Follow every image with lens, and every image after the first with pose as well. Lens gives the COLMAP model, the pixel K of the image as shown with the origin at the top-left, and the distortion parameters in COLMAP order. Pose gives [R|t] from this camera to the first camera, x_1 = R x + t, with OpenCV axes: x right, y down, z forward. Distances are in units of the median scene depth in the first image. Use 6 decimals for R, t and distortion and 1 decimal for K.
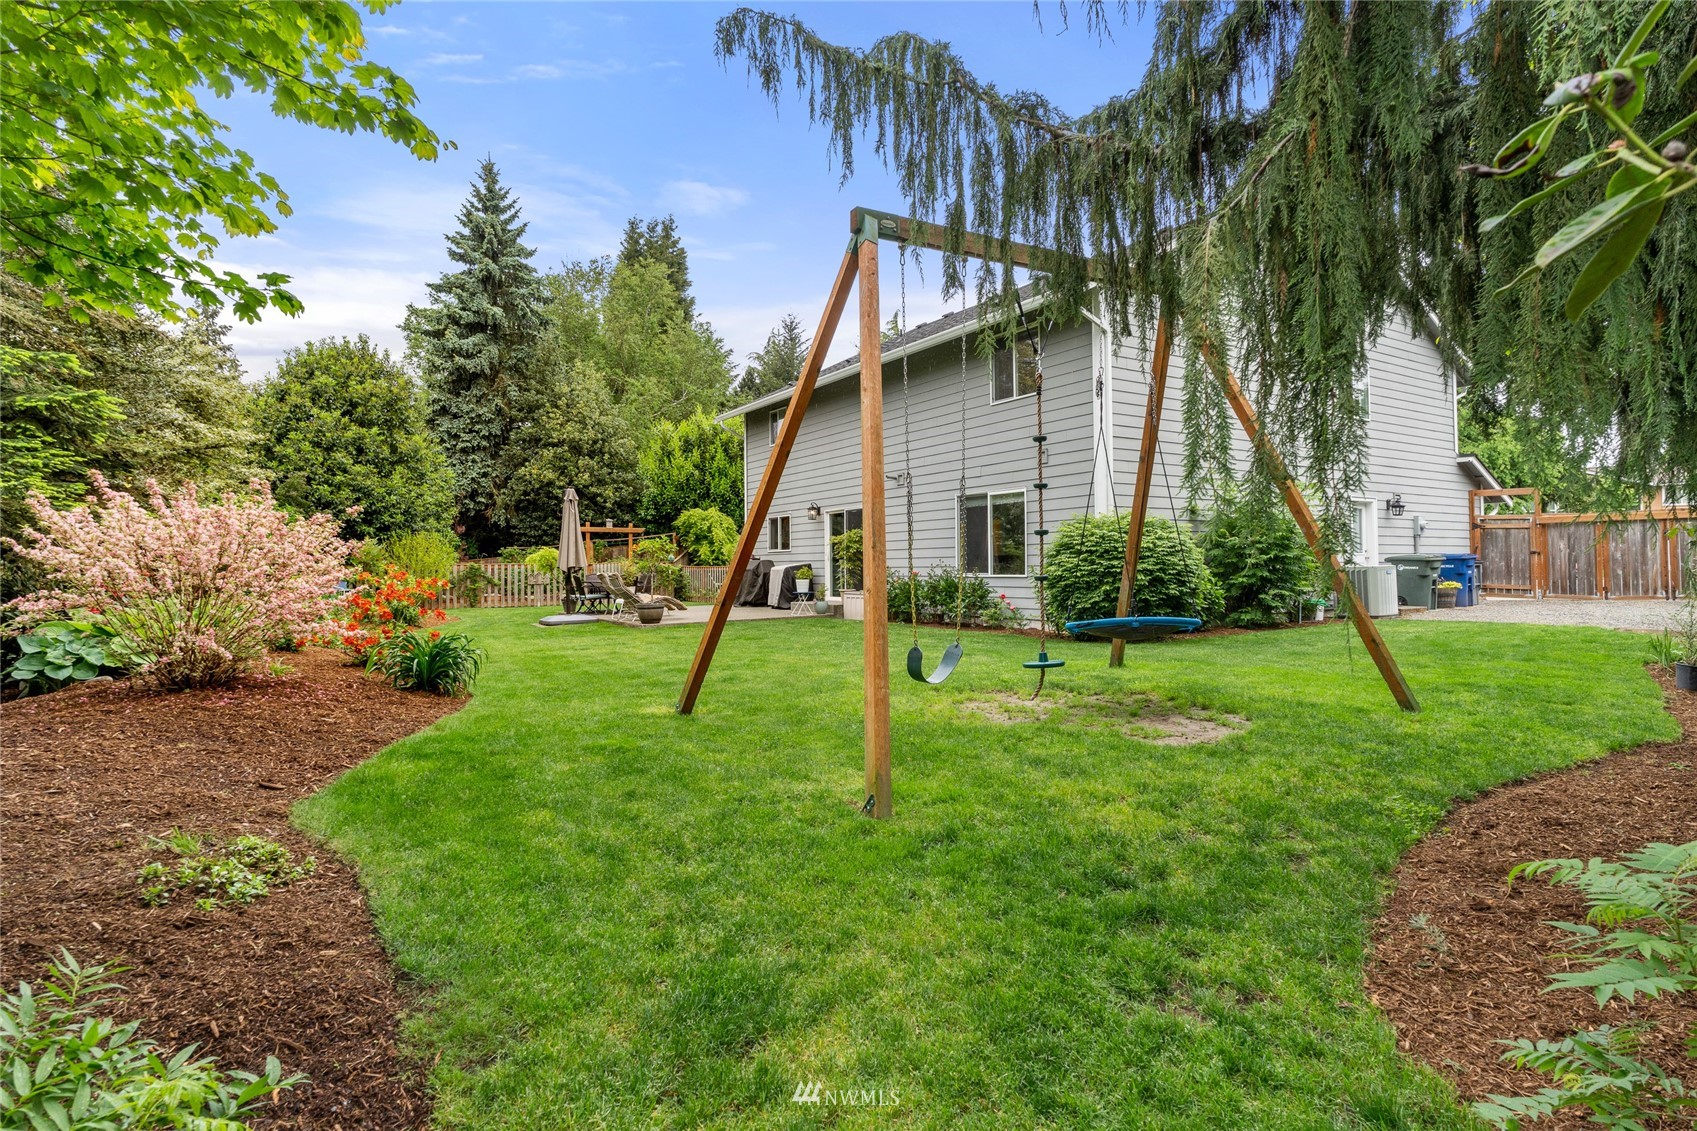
lens RADIAL K [[877.6, 0, 843.9], [0, 877.6, 555.4], [0, 0, 1]] dist [-0.001484, 0.000016]
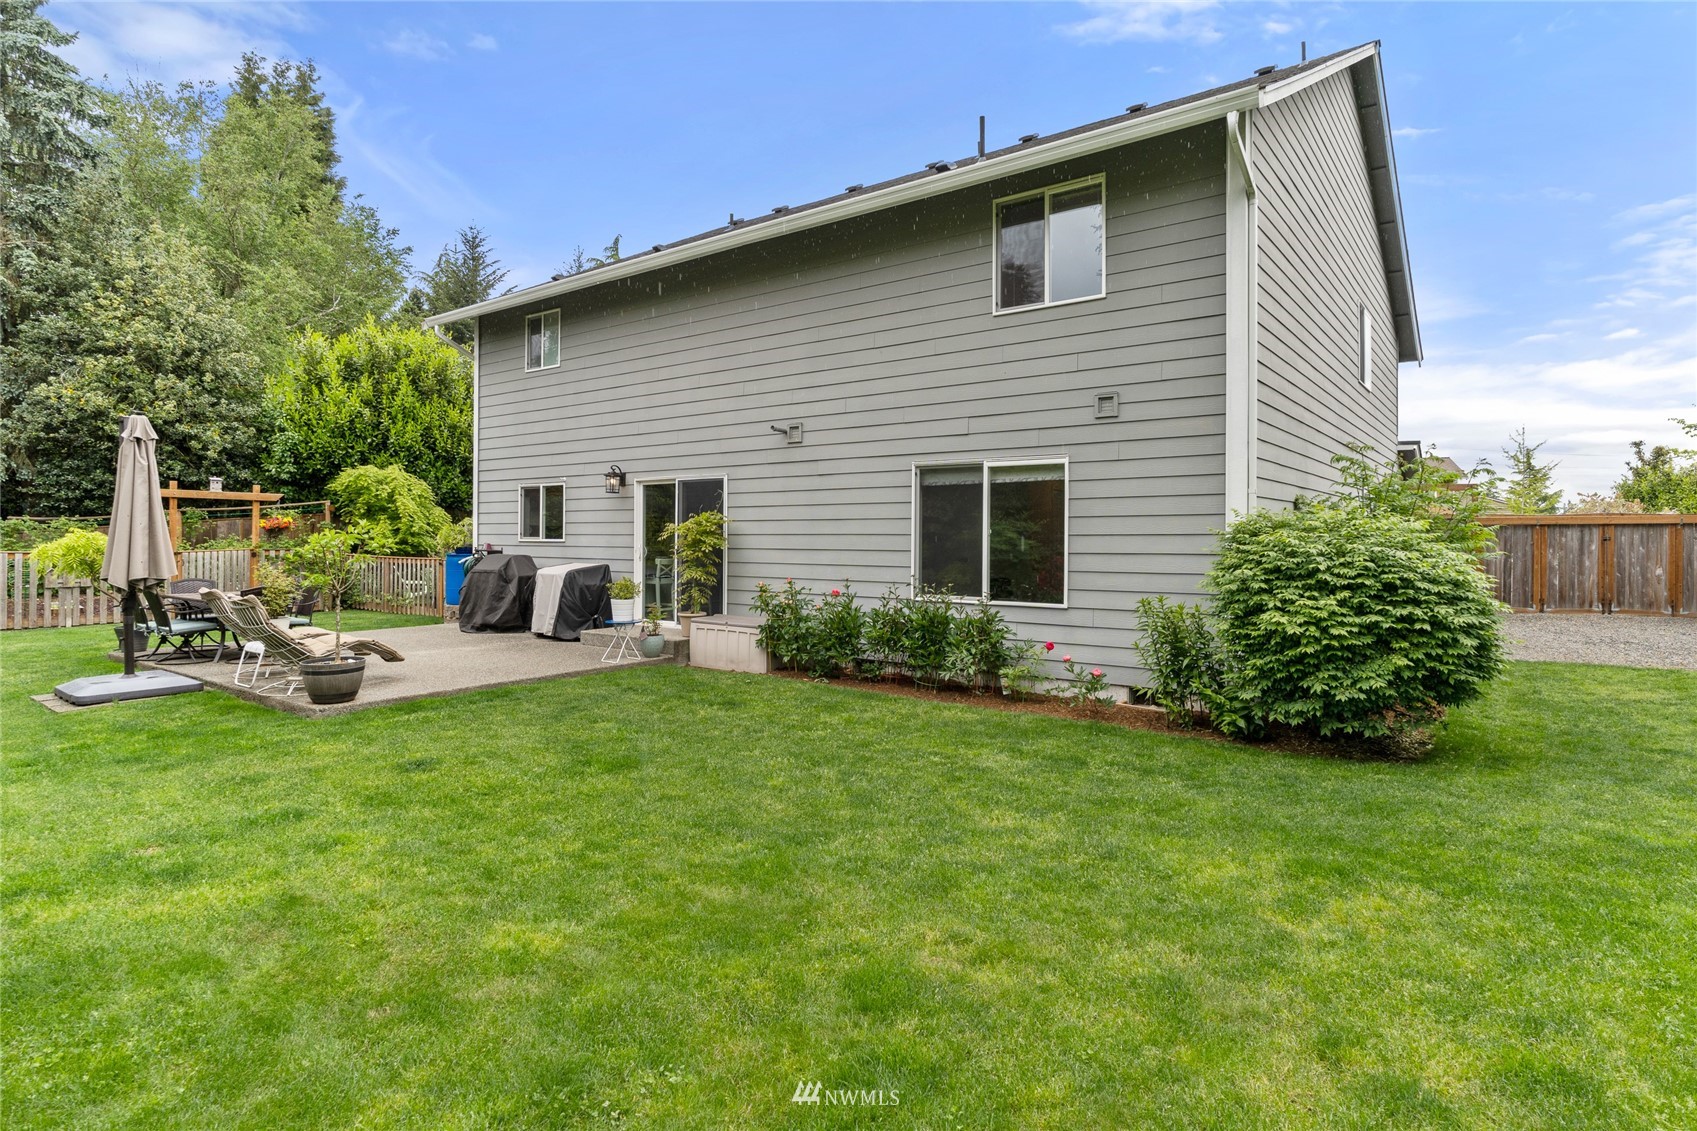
lens RADIAL K [[909.1, 0, 838.6], [0, 909.1, 535.2], [0, 0, 1]] dist [0.002331, 0.000800]
pose [[0.938019, 0.015910, 0.346220, -0.069709], [-0.019519, 0.999785, 0.006939, -0.012071], [-0.346035, -0.013266, 0.938128, 0.224634]]
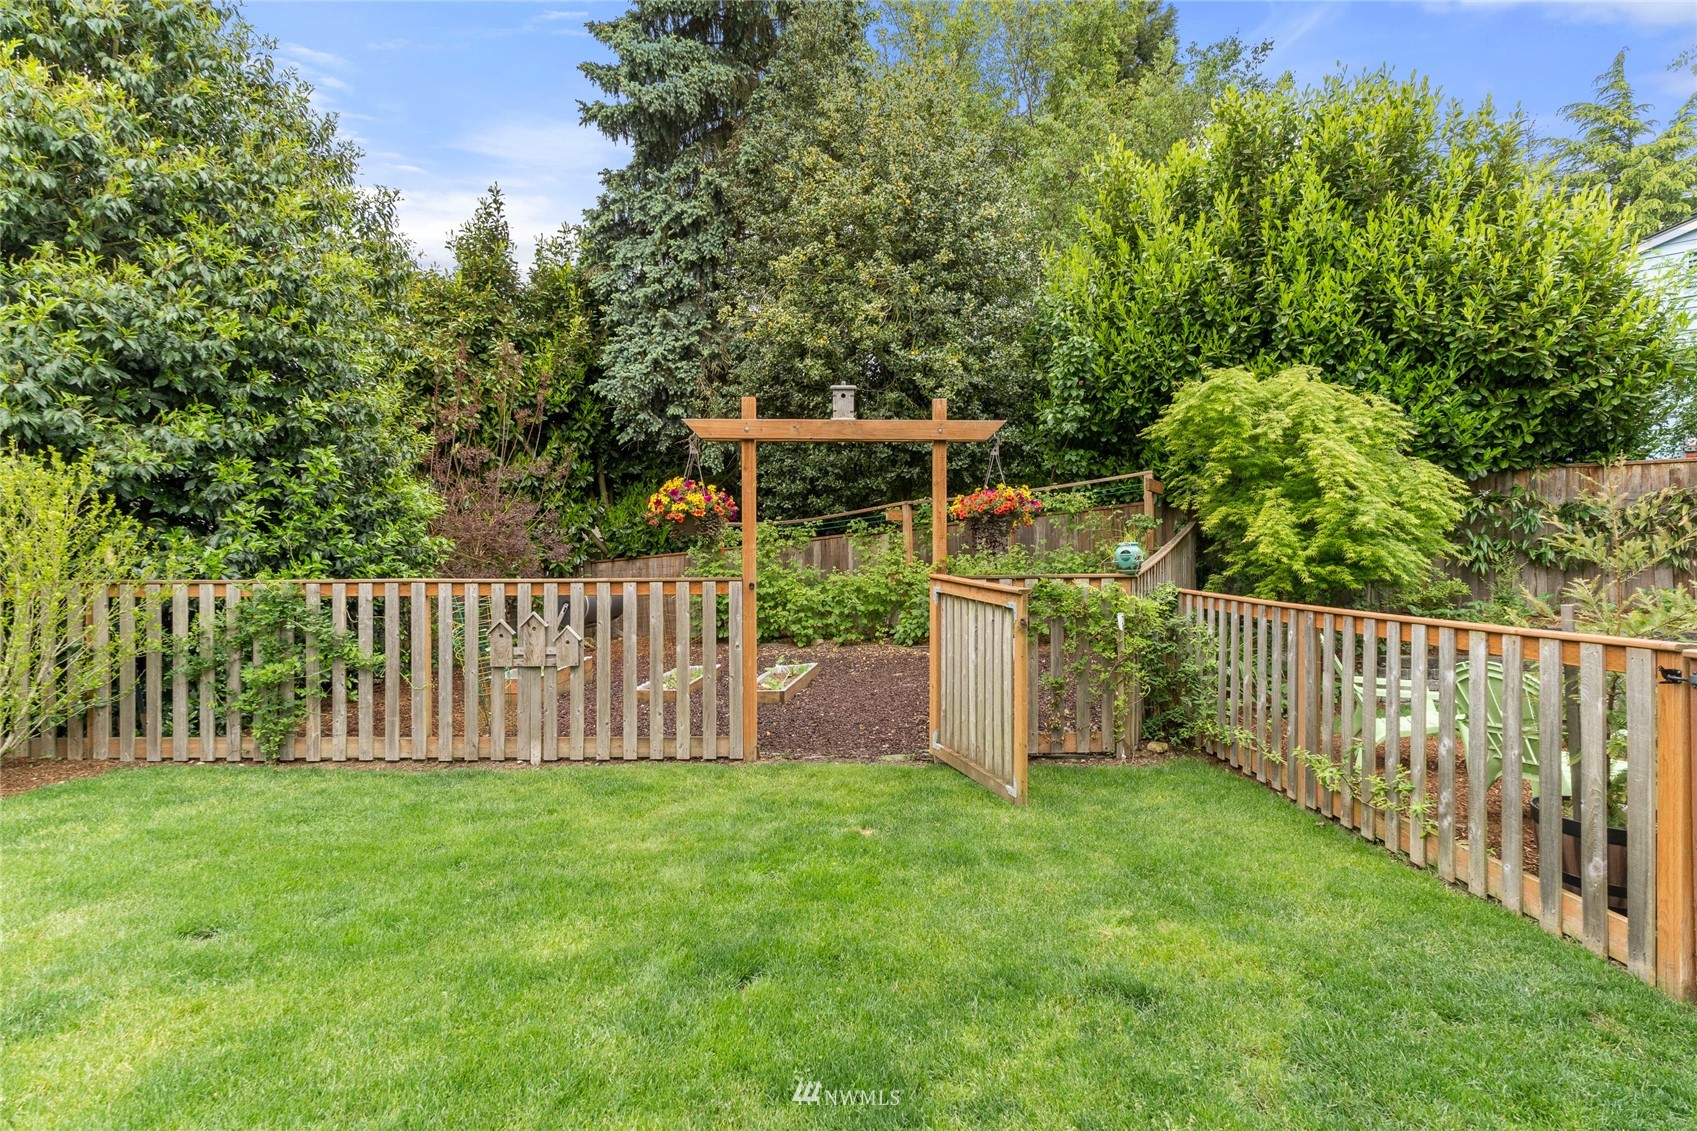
lens RADIAL K [[877.6, 0, 843.9], [0, 877.6, 555.4], [0, 0, 1]] dist [-0.001484, 0.000016]
pose [[0.862538, 0.008442, -0.505923, -0.129864], [-0.000156, 0.999865, 0.016418, -0.000768], [0.505993, -0.014082, 0.862423, 0.683359]]
